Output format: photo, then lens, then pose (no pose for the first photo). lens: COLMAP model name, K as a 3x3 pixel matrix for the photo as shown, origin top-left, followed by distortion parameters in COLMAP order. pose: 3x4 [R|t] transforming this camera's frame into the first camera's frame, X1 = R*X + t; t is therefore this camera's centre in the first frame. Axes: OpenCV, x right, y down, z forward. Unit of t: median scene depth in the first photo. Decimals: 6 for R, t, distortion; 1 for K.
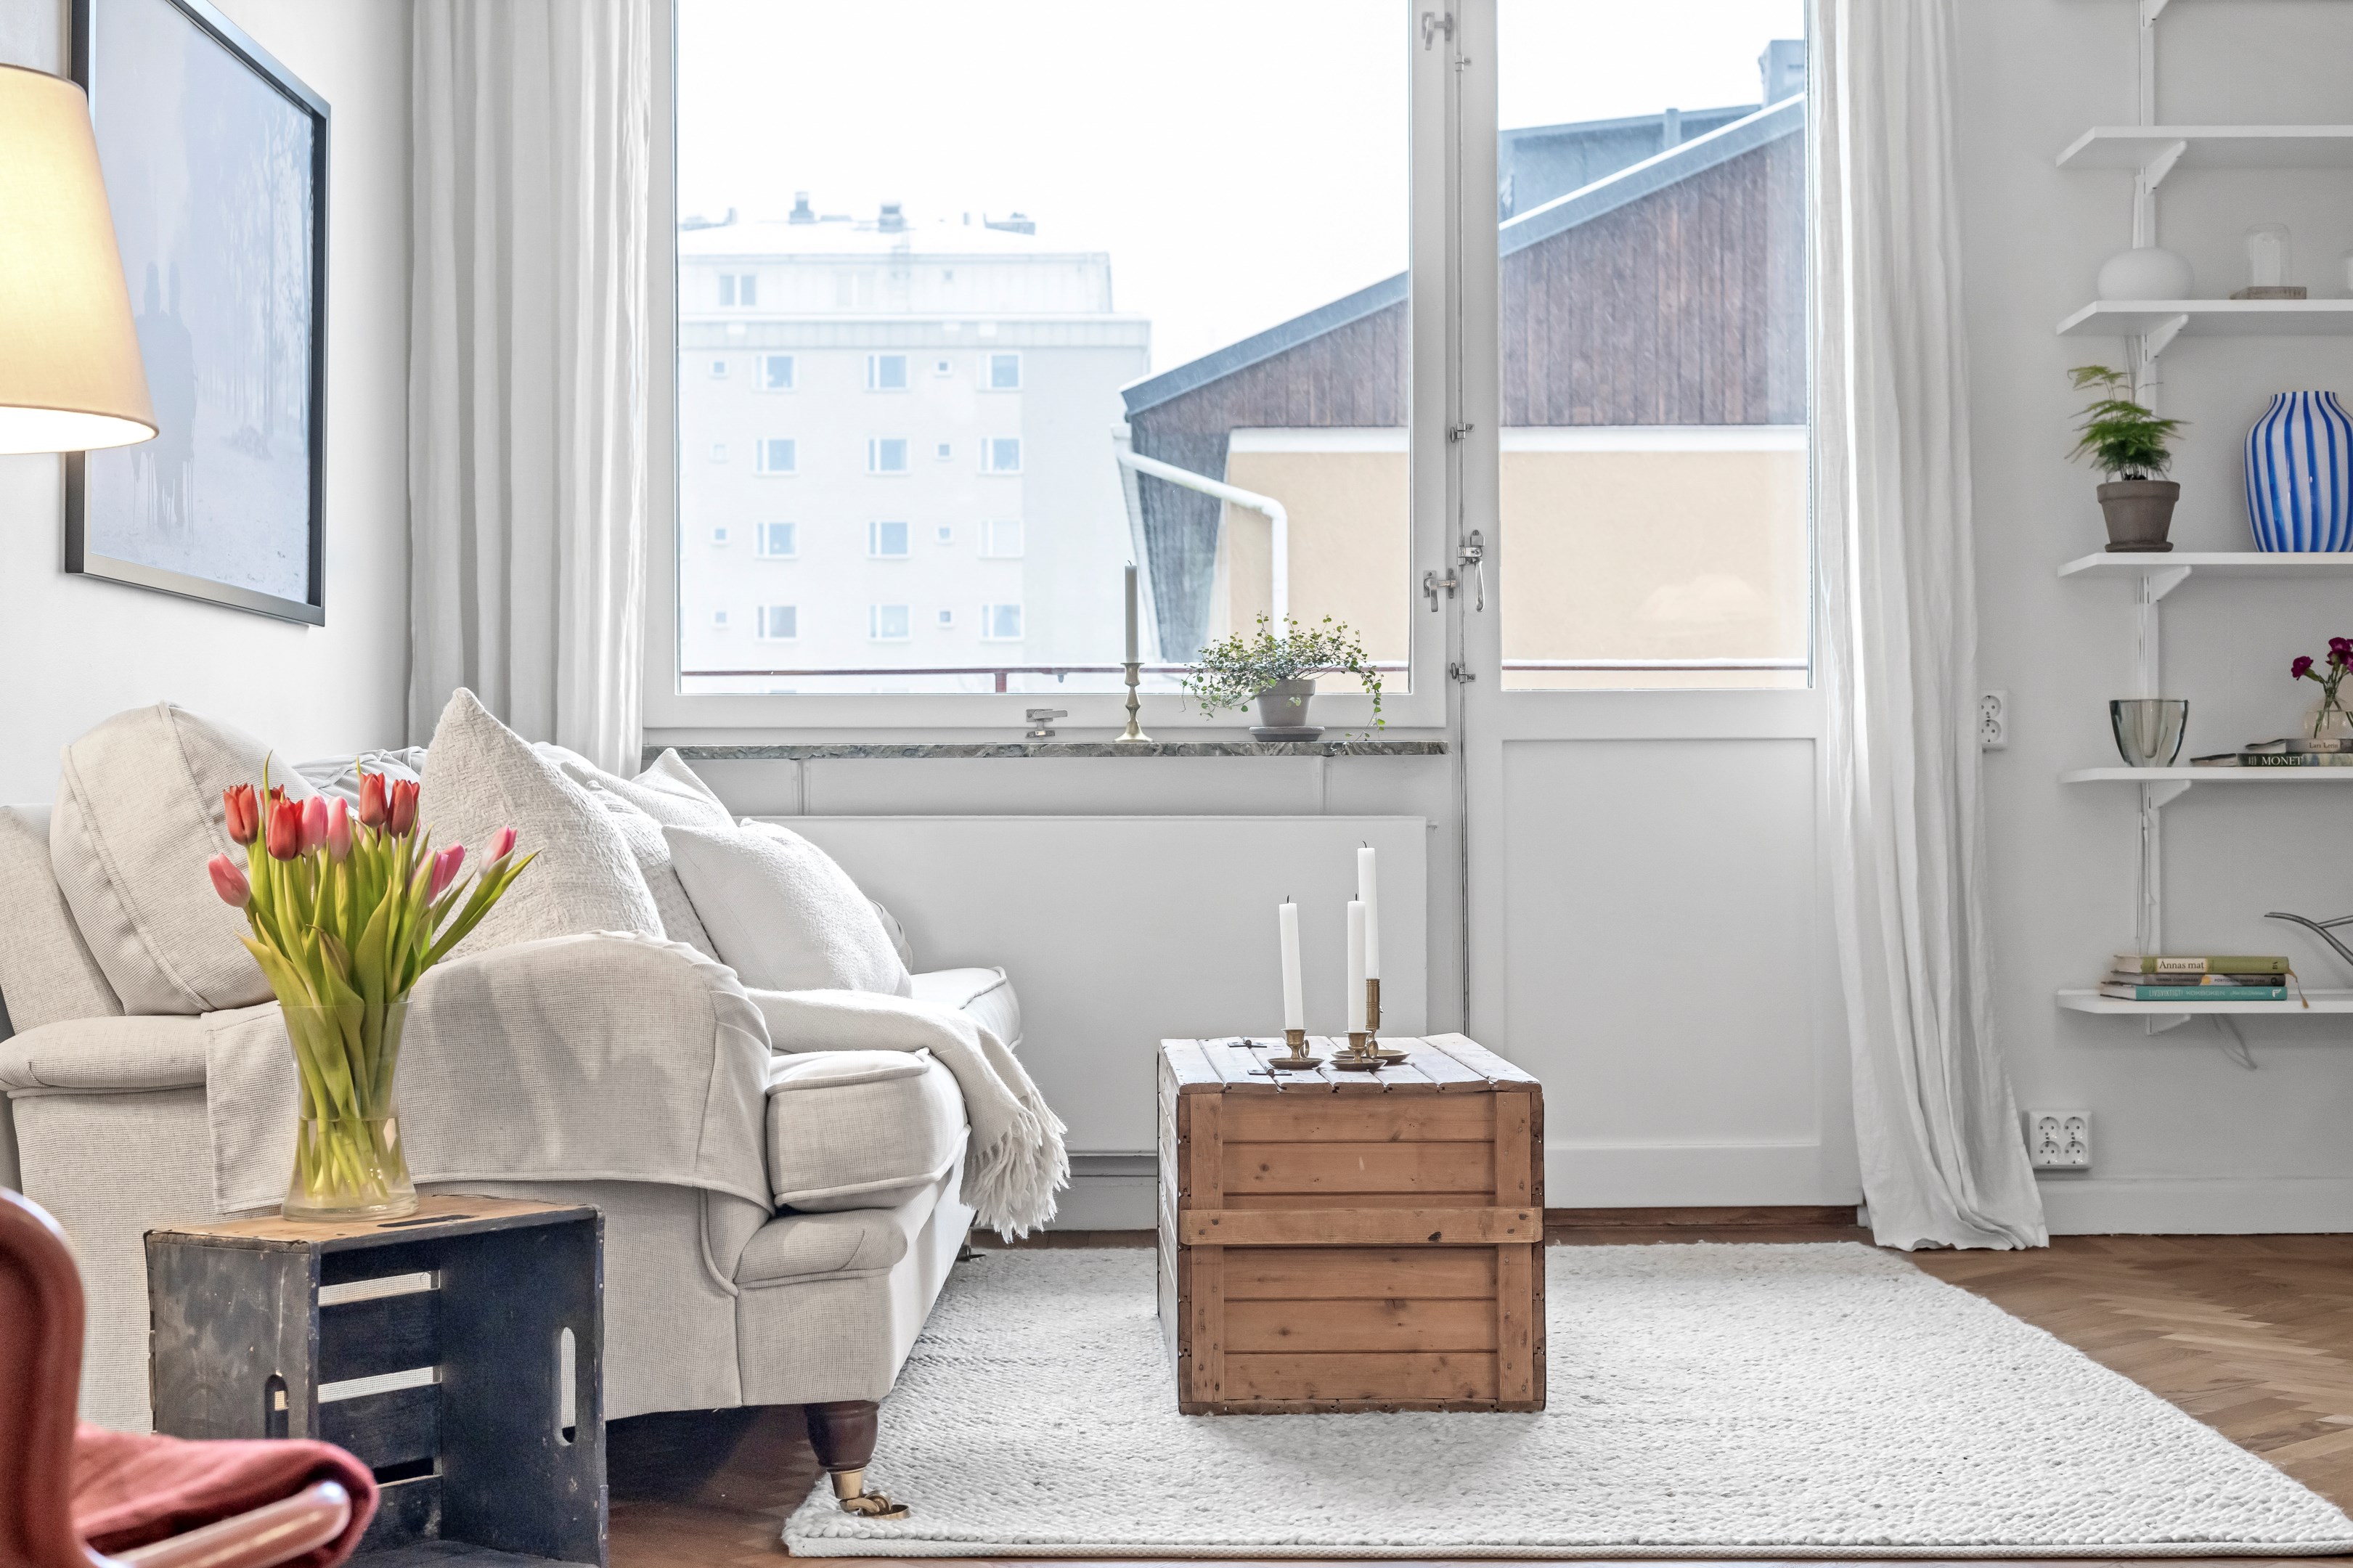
lens RADIAL K [[3657.4, 0, 1176.5], [0, 3657.4, 784.0], [0, 0, 1]] dist [0.025494, -0.036320]
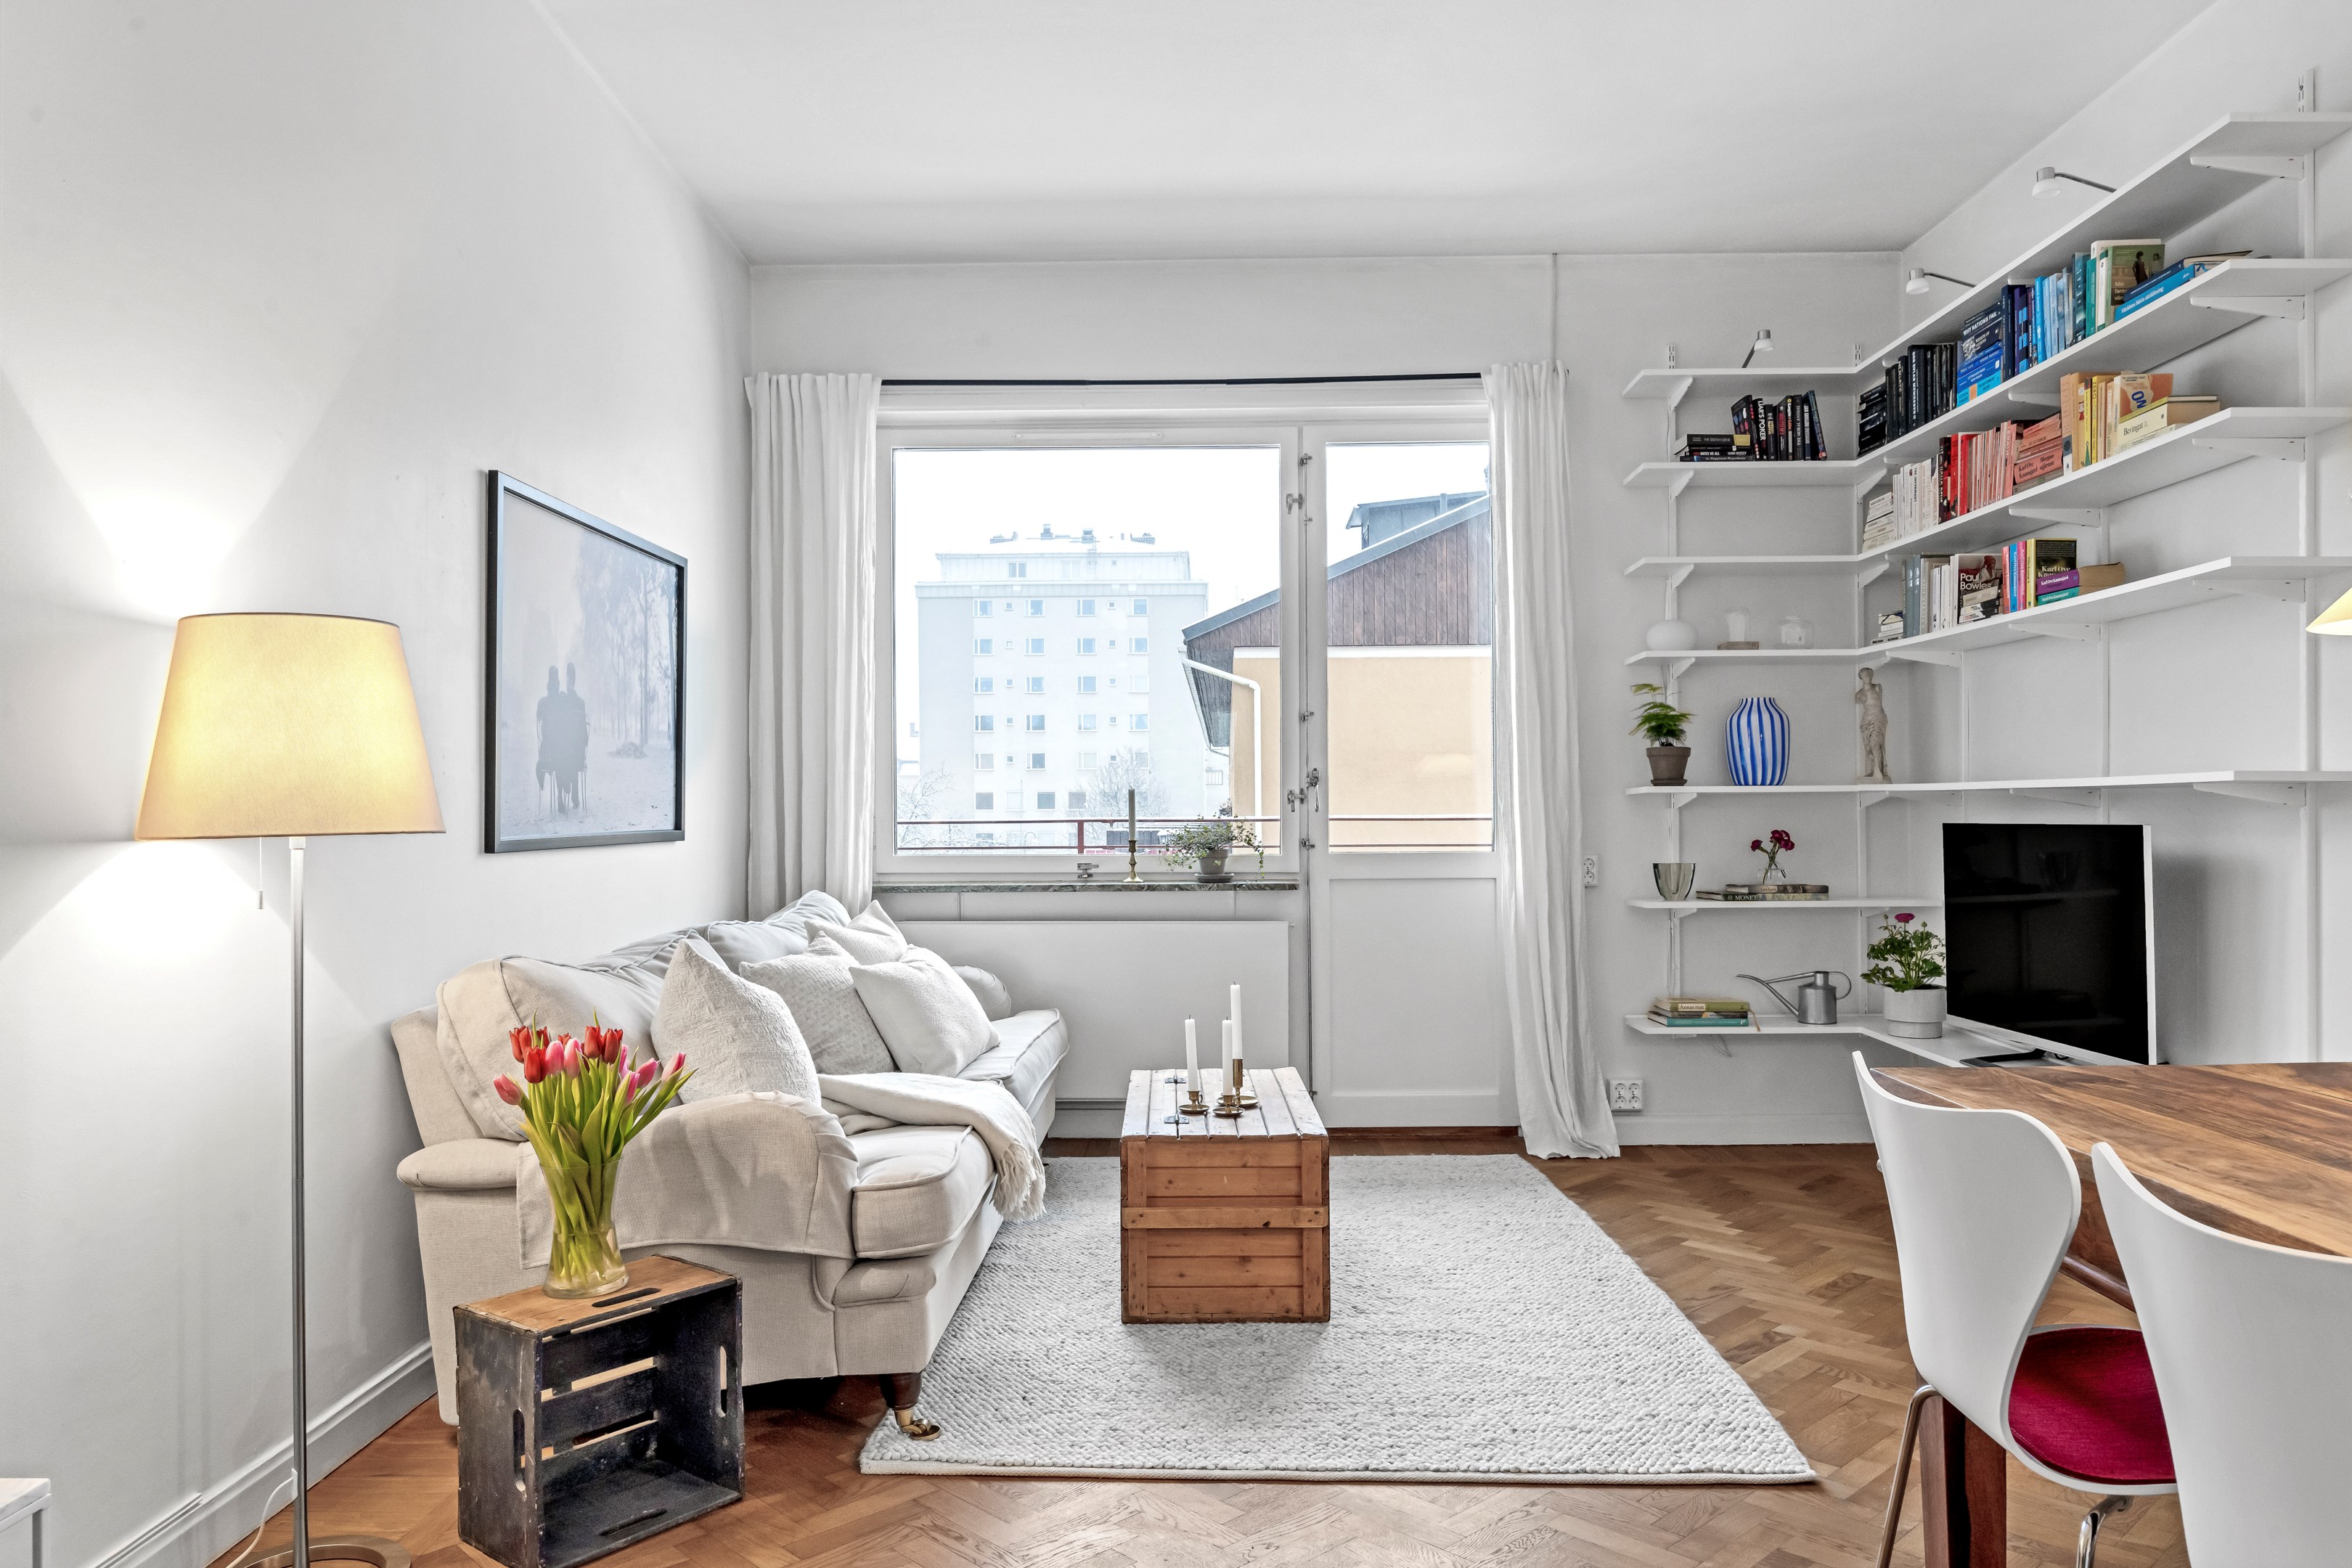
lens RADIAL K [[1641.3, 0, 1187.0], [0, 1641.3, 786.5], [0, 0, 1]] dist [0.002541, 0.002336]
pose [[0.999639, -0.000972, -0.026863, 0.041930], [0.001121, 0.999984, 0.005529, -0.070586], [0.026857, -0.005558, 0.999624, 0.165638]]
